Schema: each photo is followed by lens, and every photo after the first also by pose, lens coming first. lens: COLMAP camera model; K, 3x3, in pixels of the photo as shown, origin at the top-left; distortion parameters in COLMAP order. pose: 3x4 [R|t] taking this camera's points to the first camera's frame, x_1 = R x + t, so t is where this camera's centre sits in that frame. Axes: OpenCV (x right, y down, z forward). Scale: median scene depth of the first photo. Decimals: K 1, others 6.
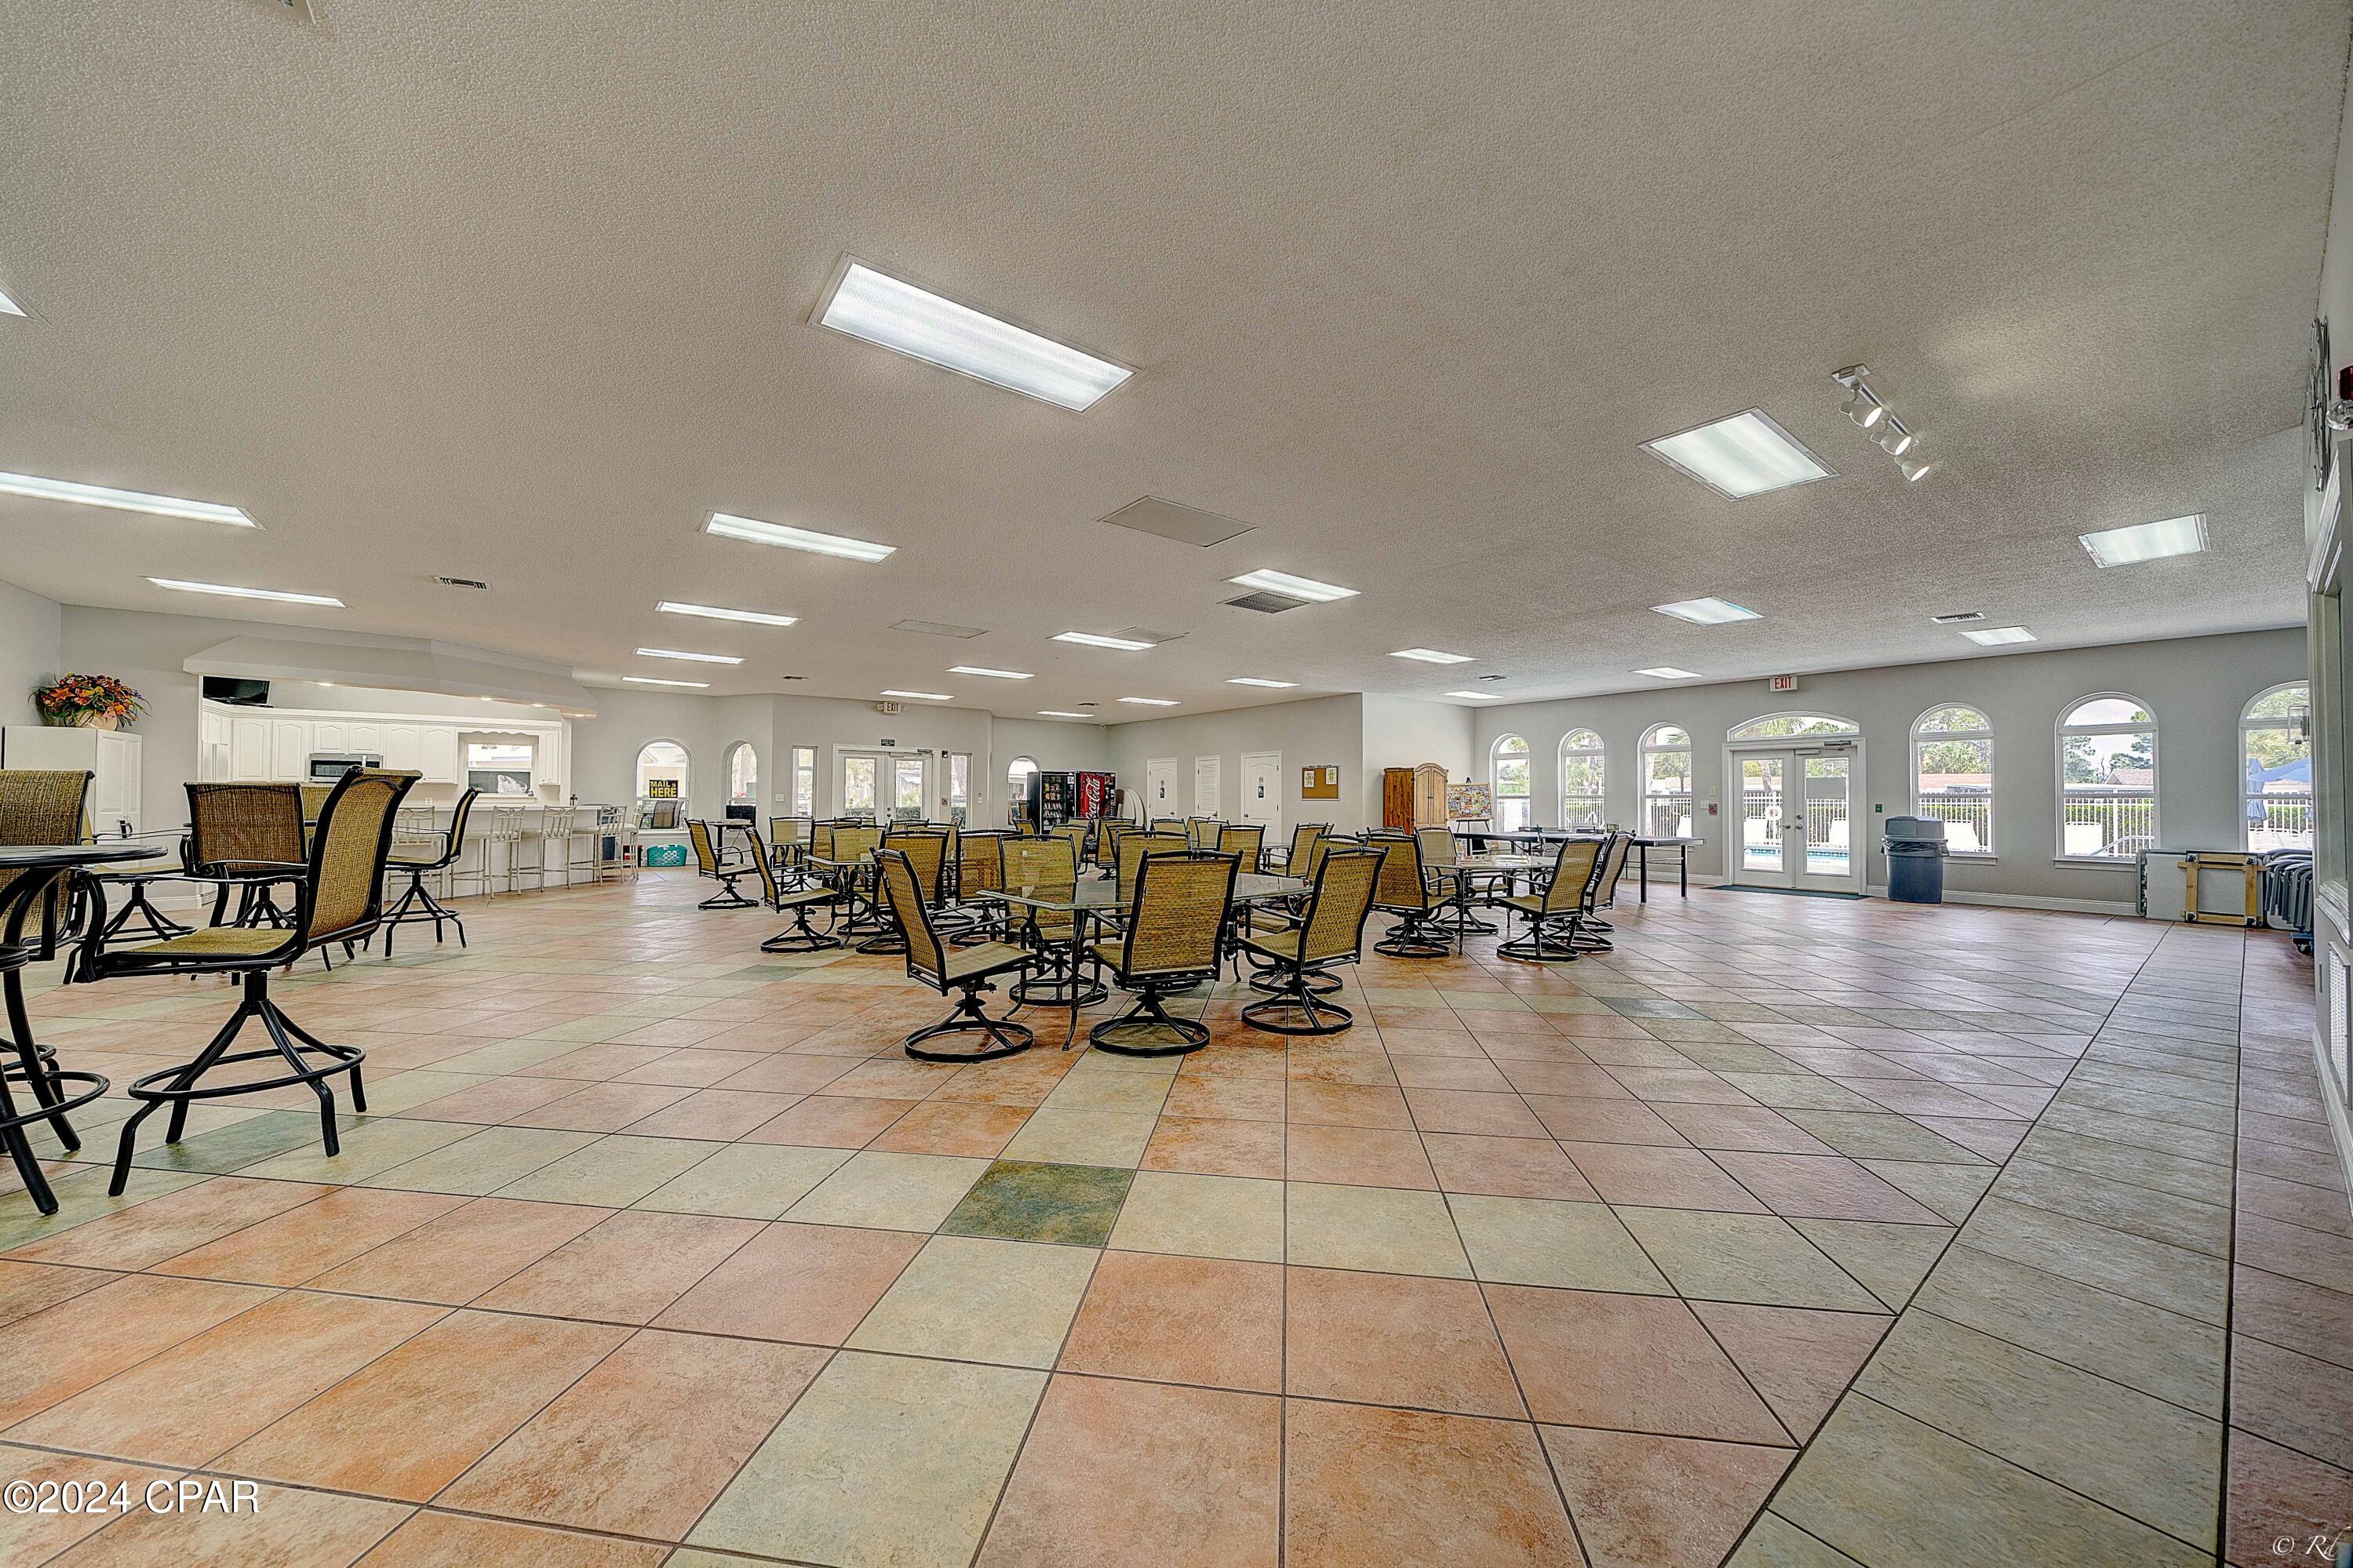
lens RADIAL K [[815.4, 0, 1174.2], [0, 815.4, 791.2], [0, 0, 1]] dist [-0.007924, 0.000070]
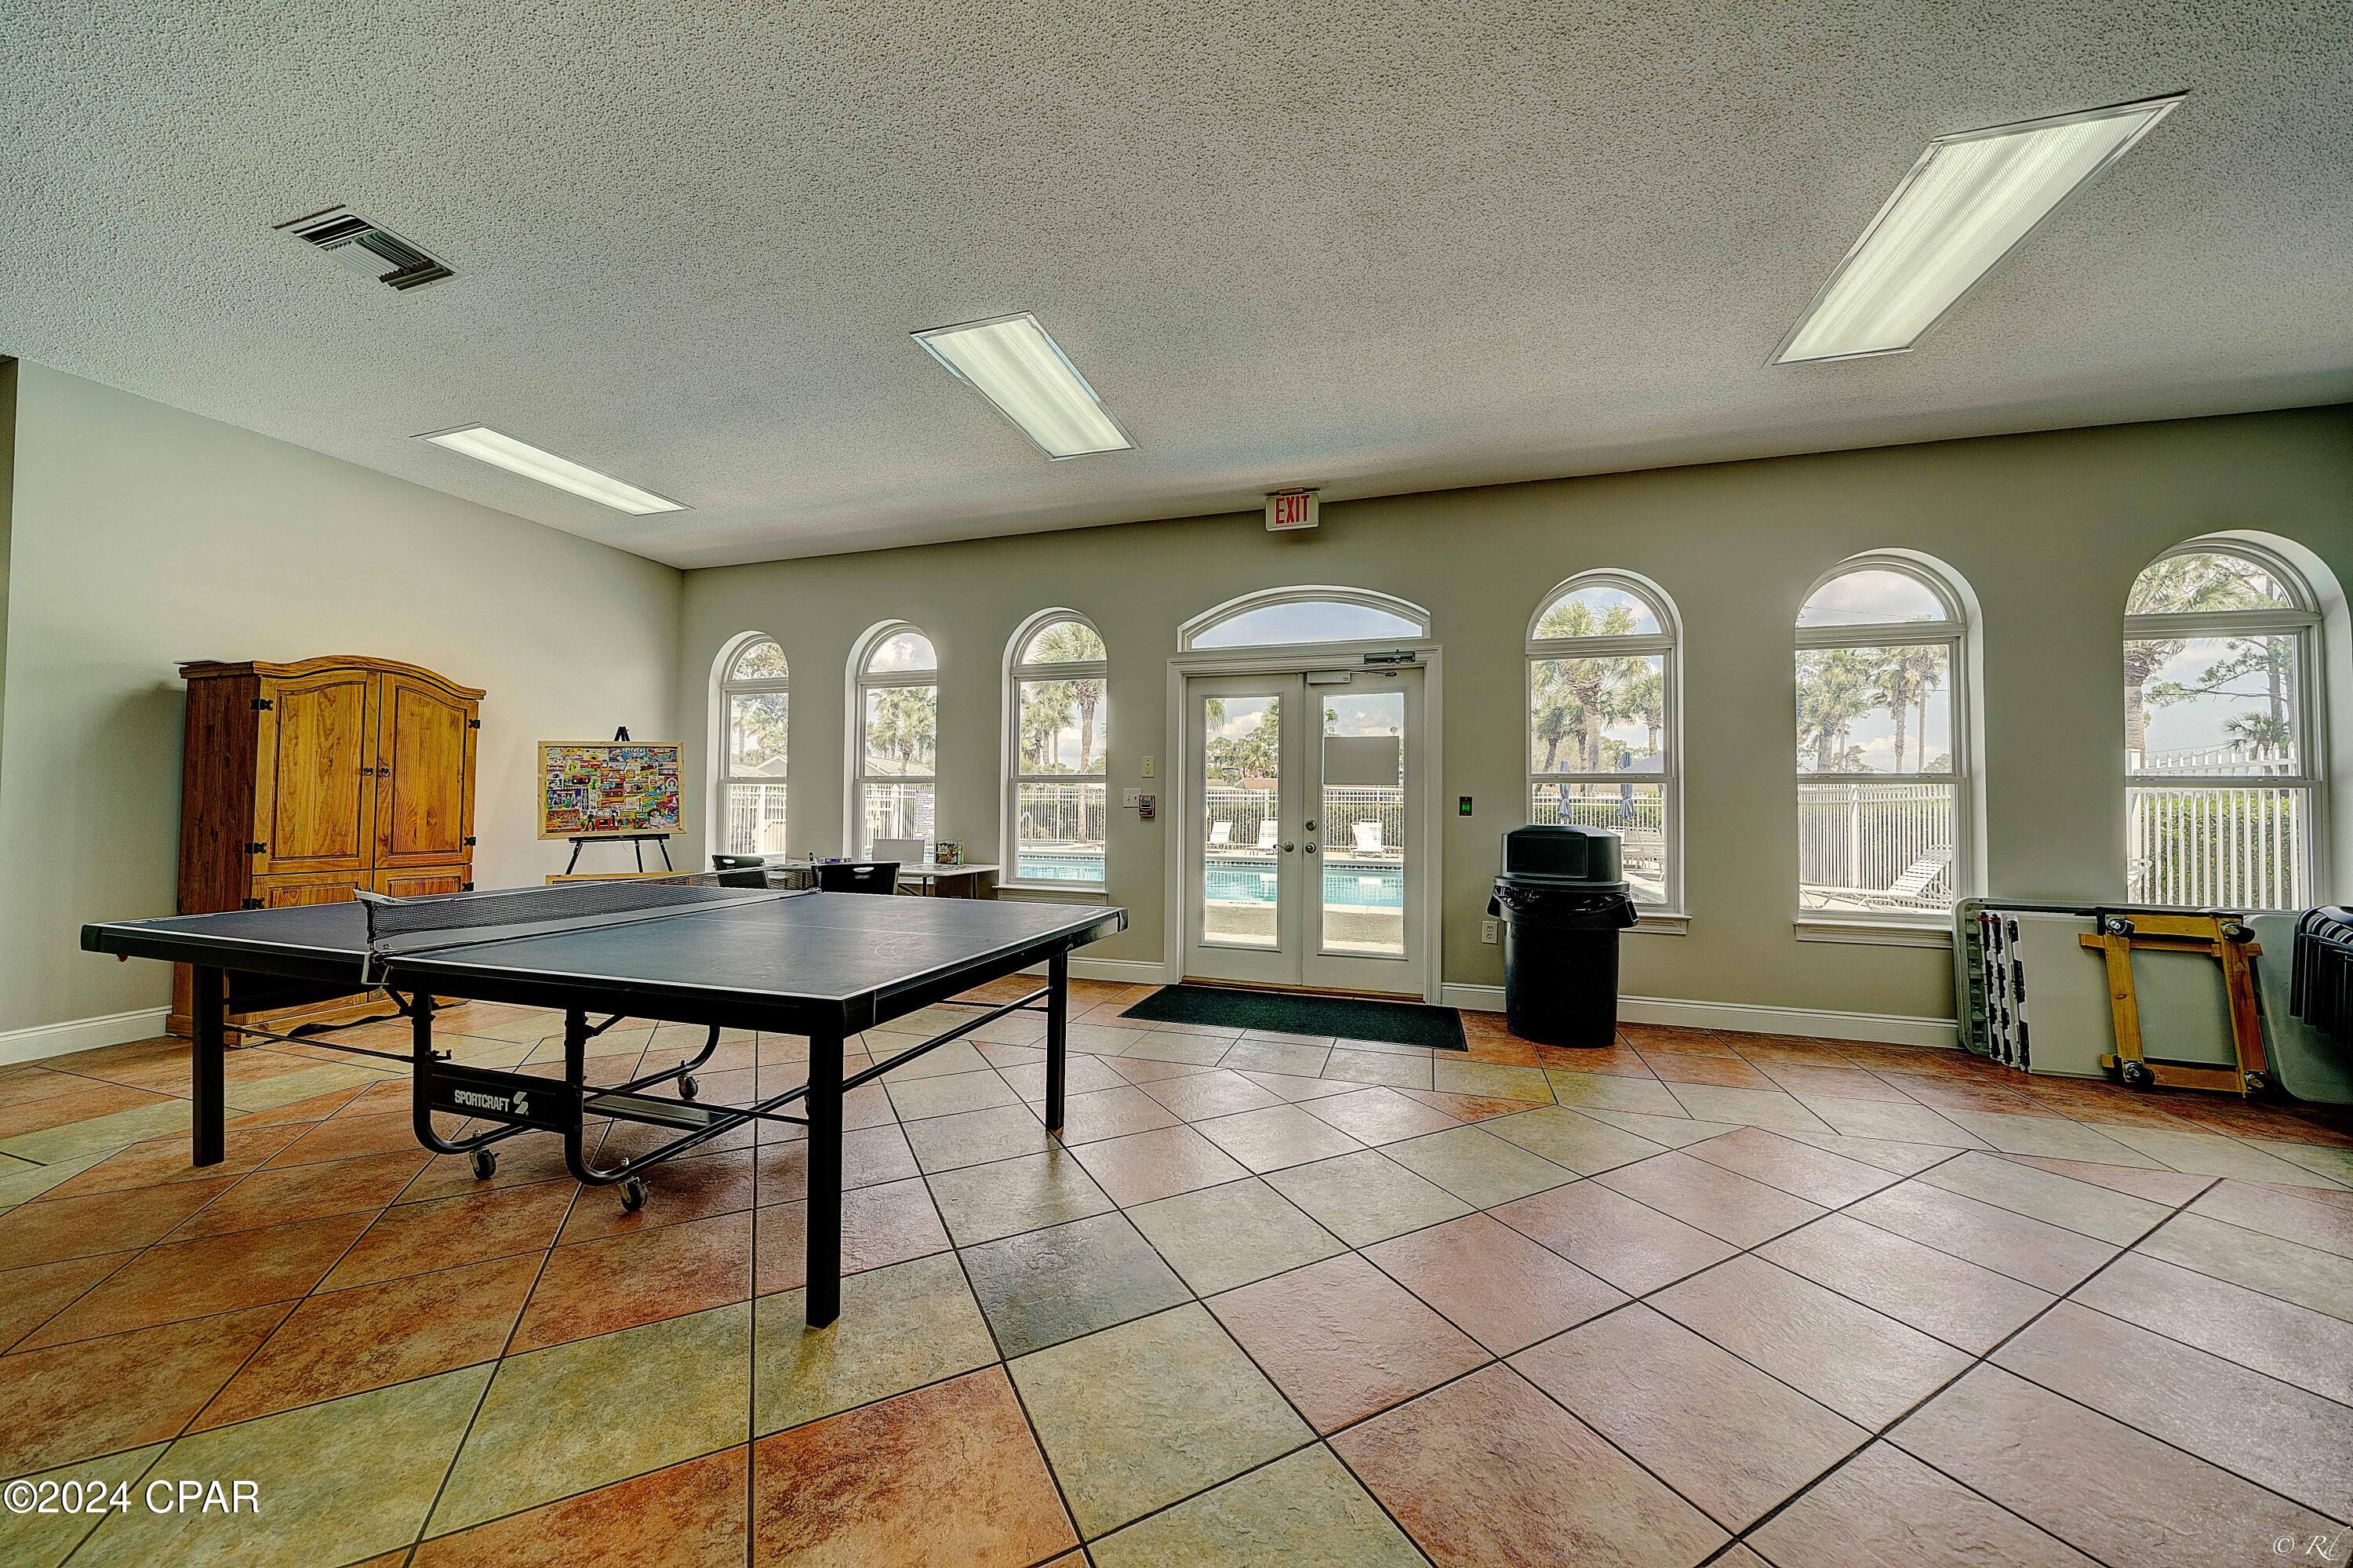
lens RADIAL K [[815.6, 0, 1173.2], [0, 815.6, 784.5], [0, 0, 1]] dist [-0.007924, 0.000070]
pose [[0.817367, 0.009822, 0.576034, 0.478949], [-0.010888, 0.999939, -0.001601, 0.011812], [-0.576015, -0.004963, 0.817424, 0.721133]]
